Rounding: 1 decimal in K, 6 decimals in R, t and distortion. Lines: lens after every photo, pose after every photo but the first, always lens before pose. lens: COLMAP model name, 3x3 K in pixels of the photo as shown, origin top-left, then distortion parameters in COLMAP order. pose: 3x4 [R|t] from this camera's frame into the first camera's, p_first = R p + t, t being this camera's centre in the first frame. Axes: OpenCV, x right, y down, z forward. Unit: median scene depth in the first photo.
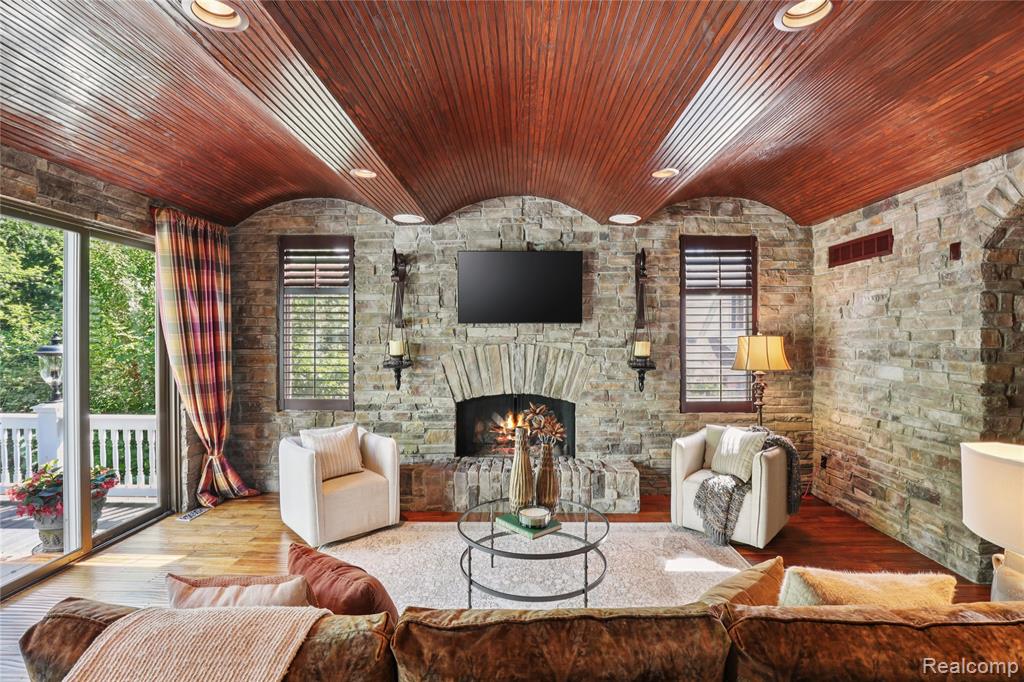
lens RADIAL K [[498.0, 0, 513.2], [0, 498.0, 339.6], [0, 0, 1]] dist [-0.002418, -0.000133]
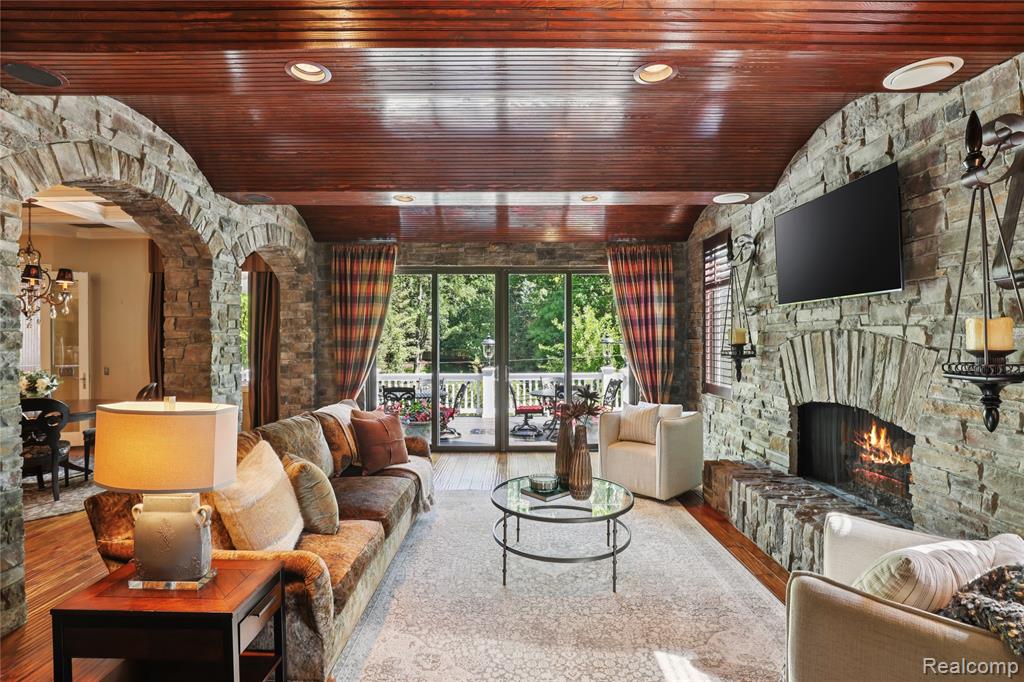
lens RADIAL K [[488.7, 0, 513.5], [0, 488.7, 340.8], [0, 0, 1]] dist [0.000637, 0.000175]
pose [[0.012897, 0.000447, -0.999917, 0.664448], [-0.006223, 0.999981, 0.000367, 0.025954], [0.999897, 0.006217, 0.012899, 0.549211]]
